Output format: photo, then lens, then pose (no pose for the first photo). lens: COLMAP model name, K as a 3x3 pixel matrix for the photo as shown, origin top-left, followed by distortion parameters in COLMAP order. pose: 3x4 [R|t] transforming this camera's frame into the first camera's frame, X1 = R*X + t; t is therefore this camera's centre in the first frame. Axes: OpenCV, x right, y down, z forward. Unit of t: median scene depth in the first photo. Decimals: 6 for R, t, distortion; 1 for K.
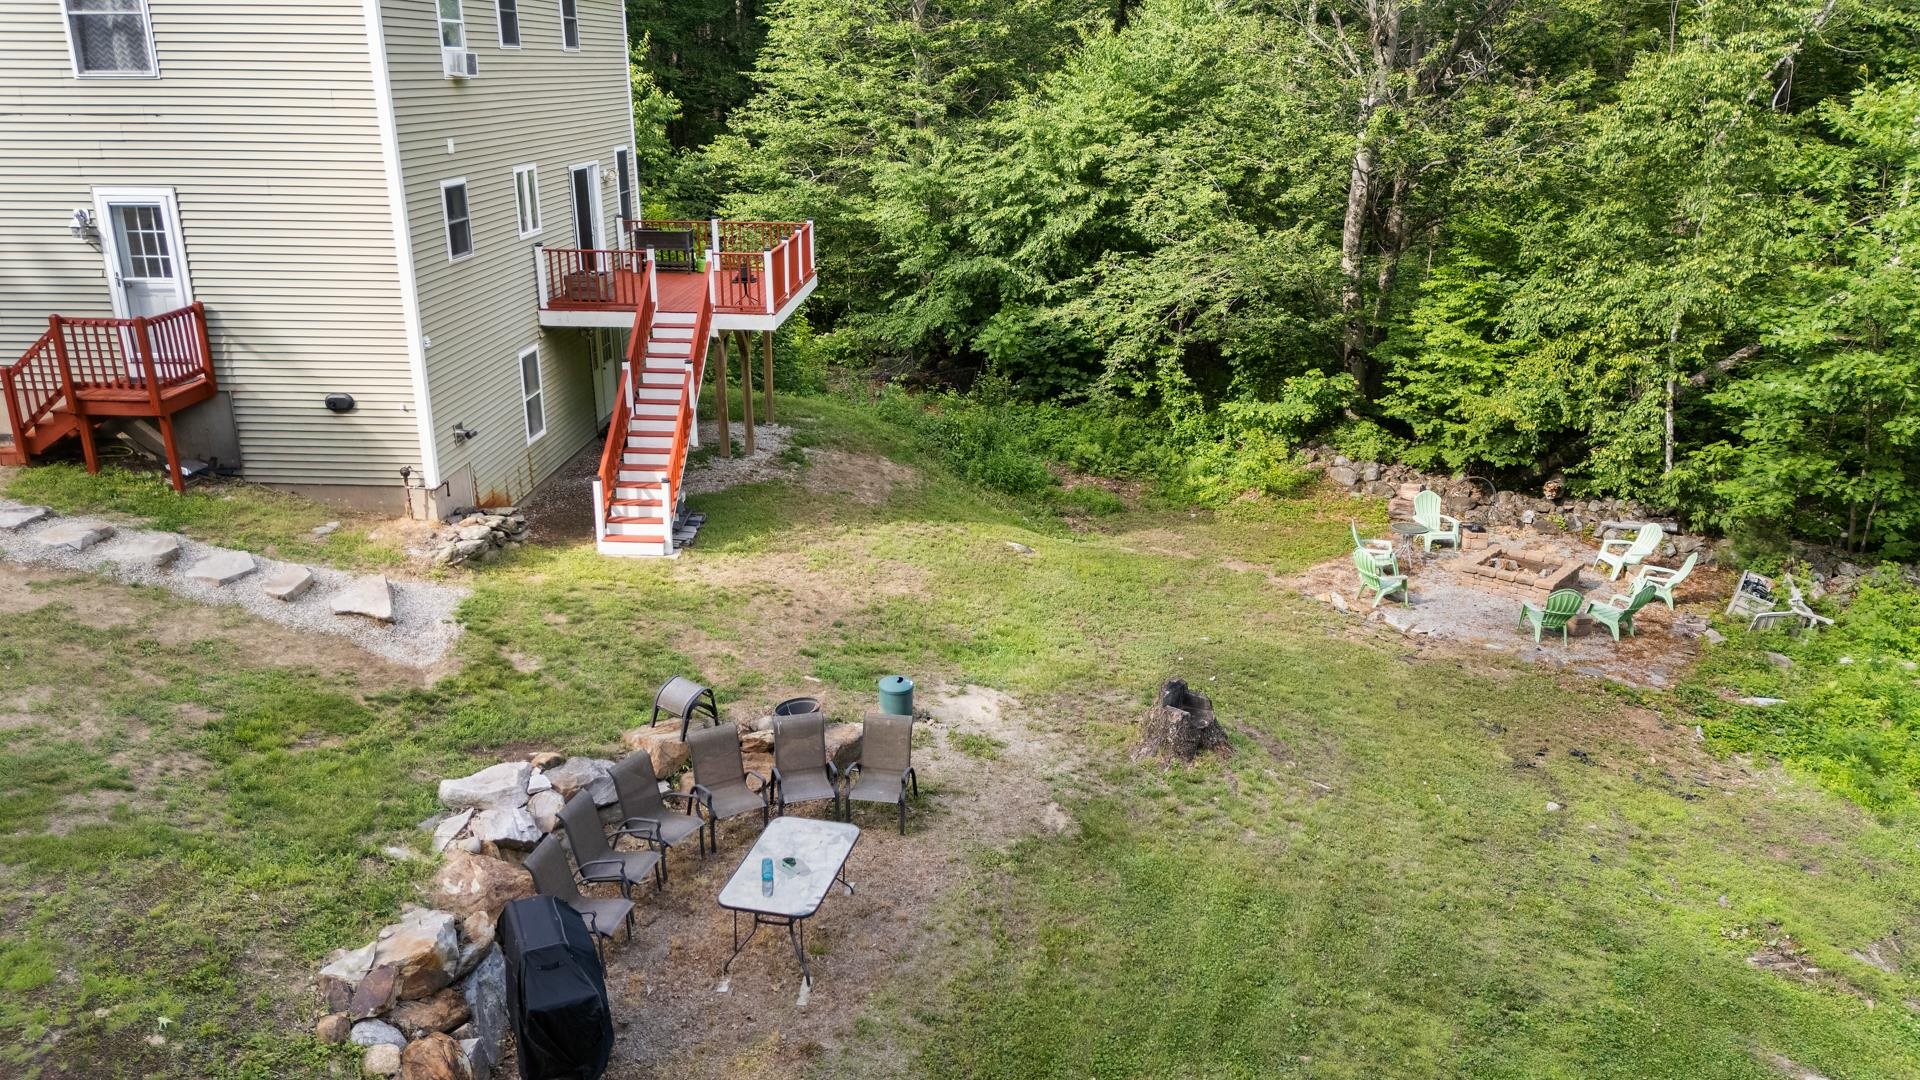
lens RADIAL K [[1423.0, 0, 954.1], [0, 1423.0, 554.7], [0, 0, 1]] dist [0.080721, -0.076377]
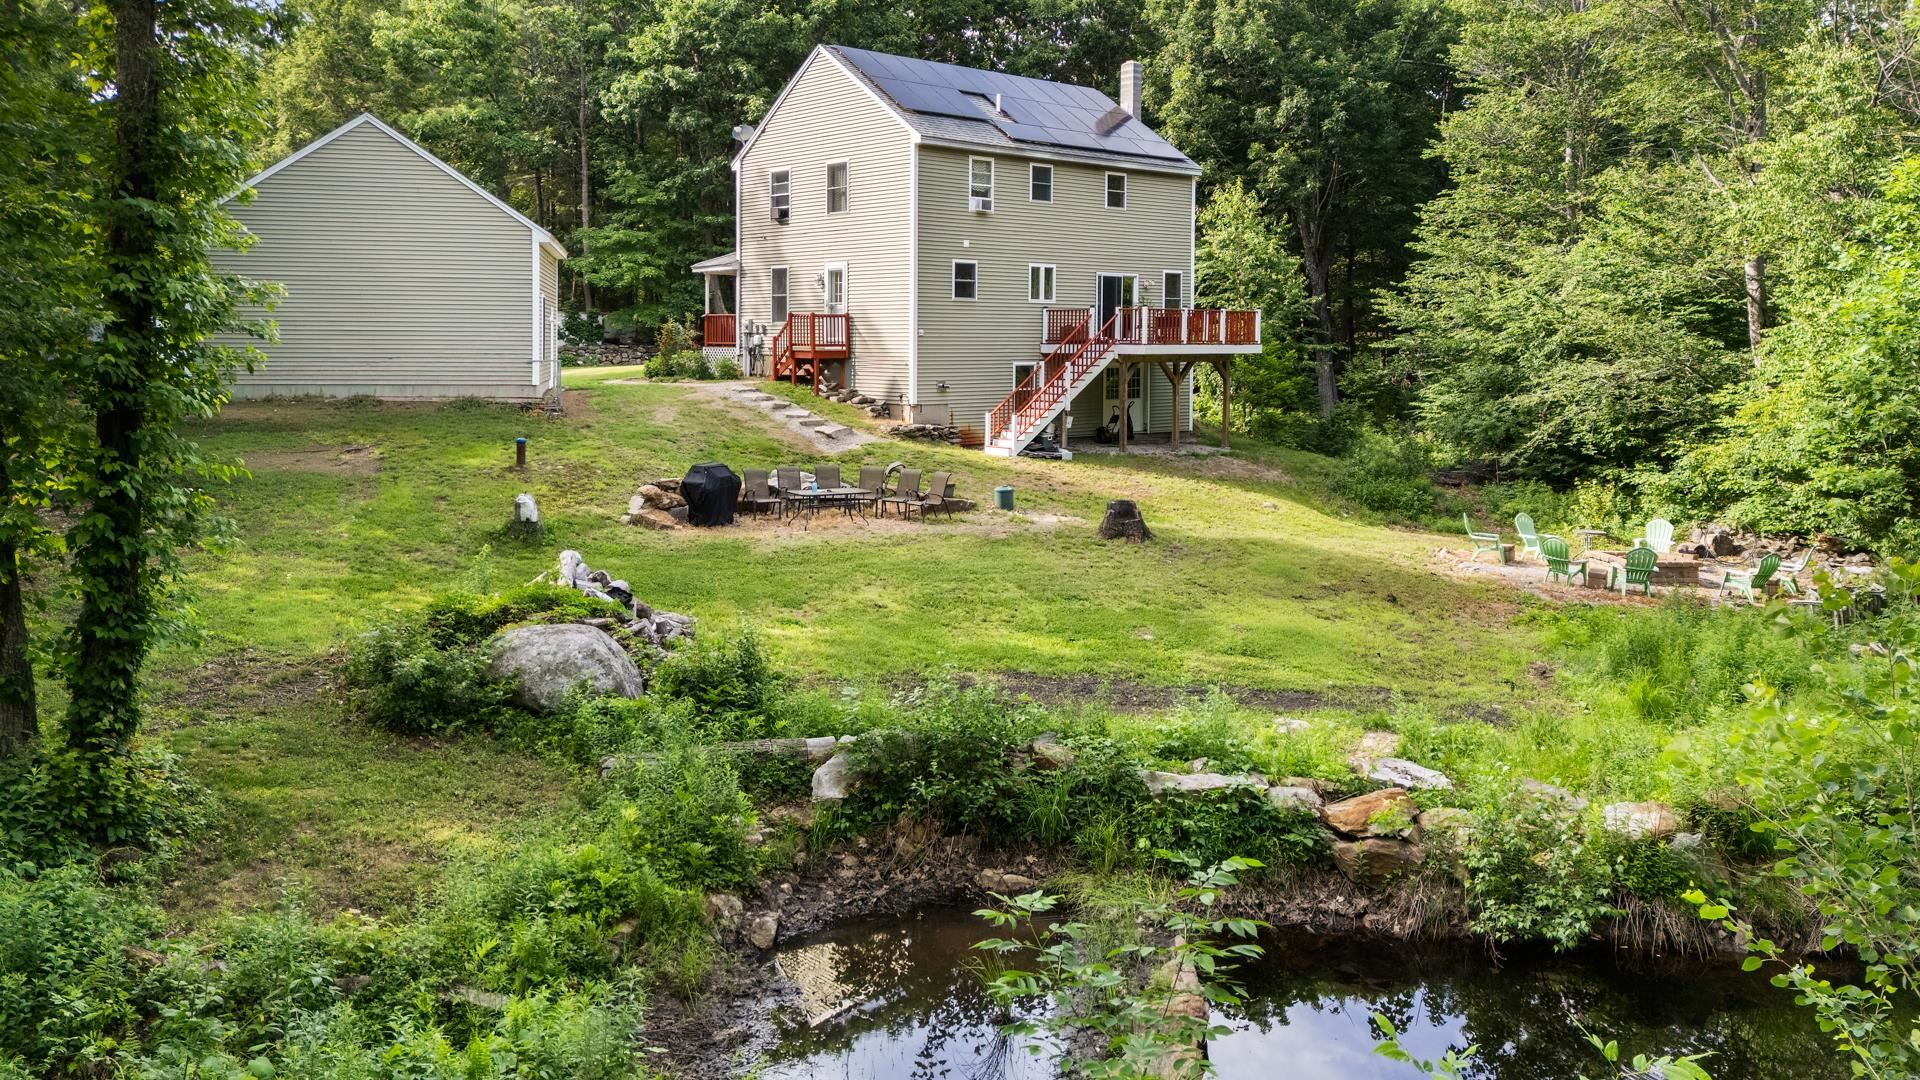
lens RADIAL K [[1423.0, 0, 954.1], [0, 1423.0, 554.7], [0, 0, 1]] dist [0.080721, -0.076377]
pose [[0.687750, 0.102968, -0.718608, 0.576617], [-0.234573, 0.968309, -0.085753, 0.160654], [0.687005, 0.227543, 0.690108, -0.147719]]
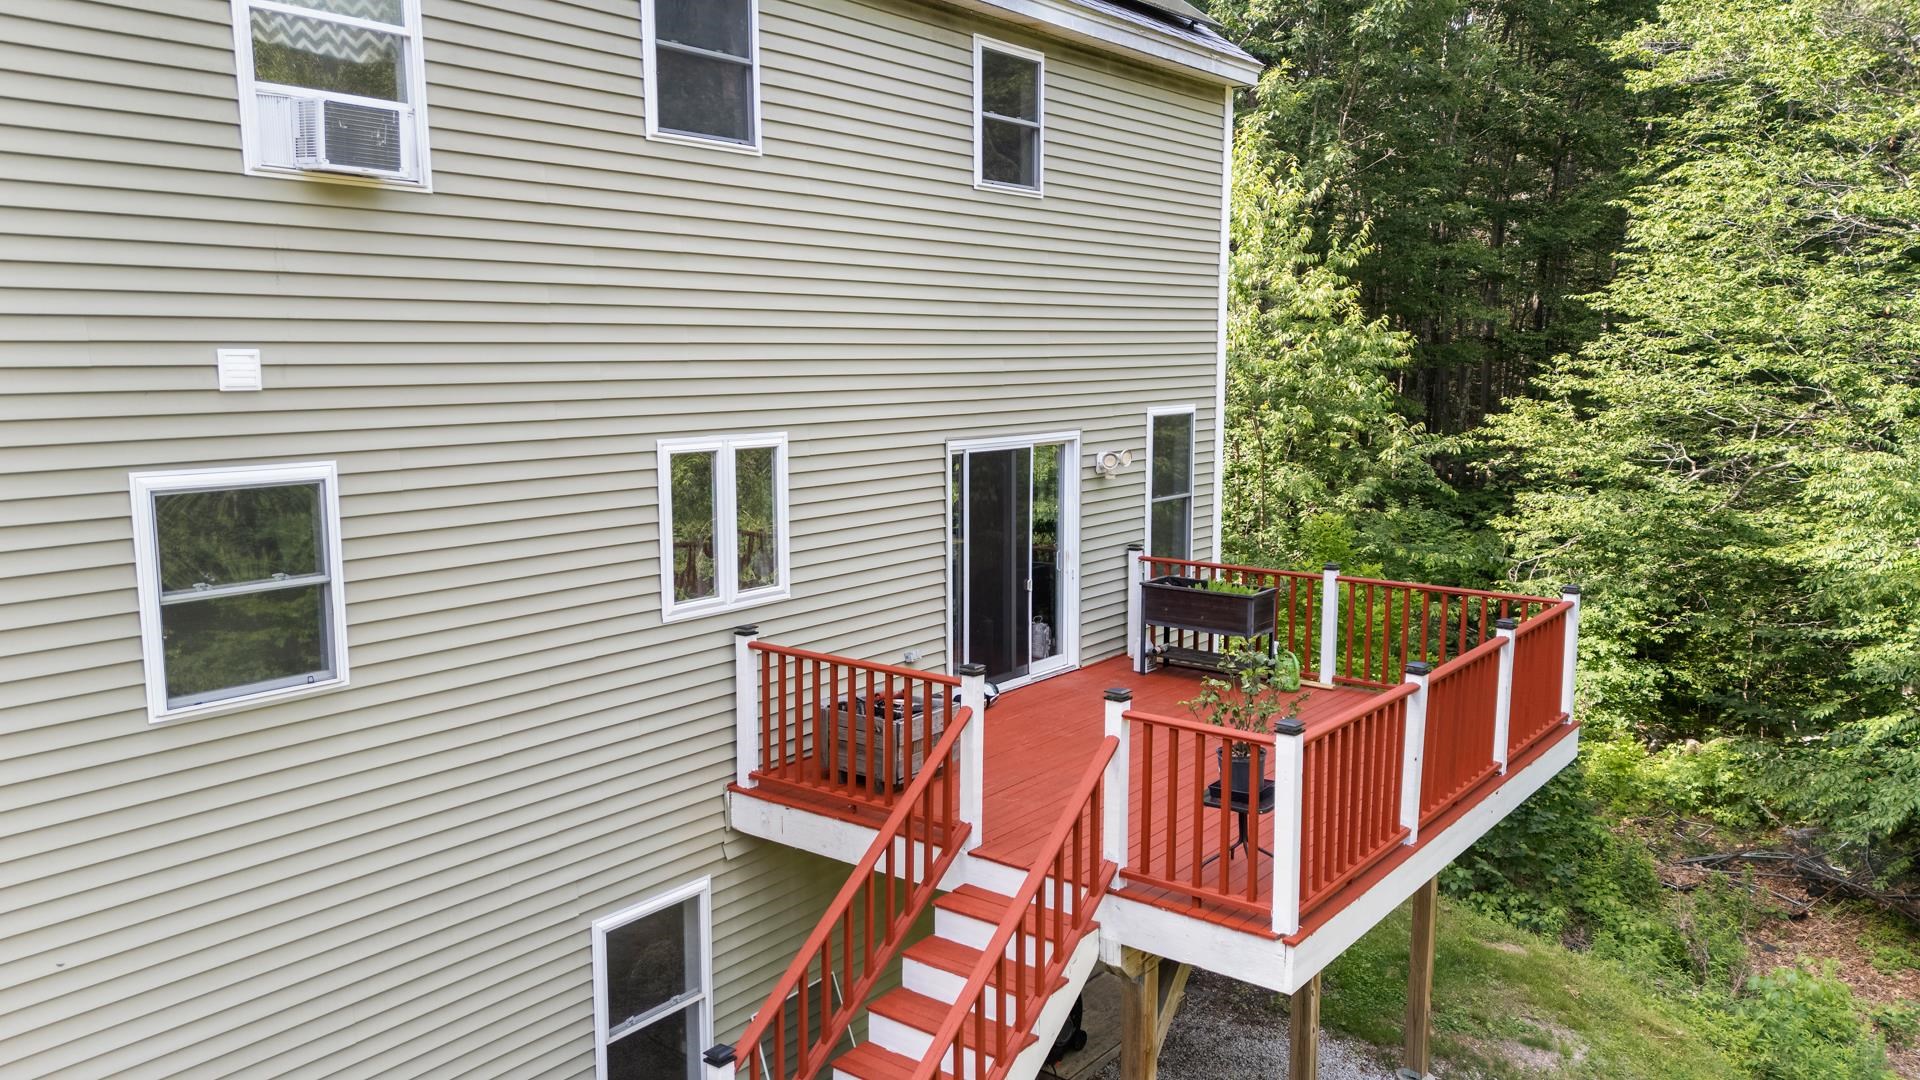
lens RADIAL K [[1423.0, 0, 954.1], [0, 1423.0, 554.7], [0, 0, 1]] dist [0.080721, -0.076377]
pose [[0.821163, 0.079037, -0.565194, -0.014306], [-0.181104, 0.975263, -0.126743, -0.119602], [0.541196, 0.206435, 0.815164, 0.429937]]
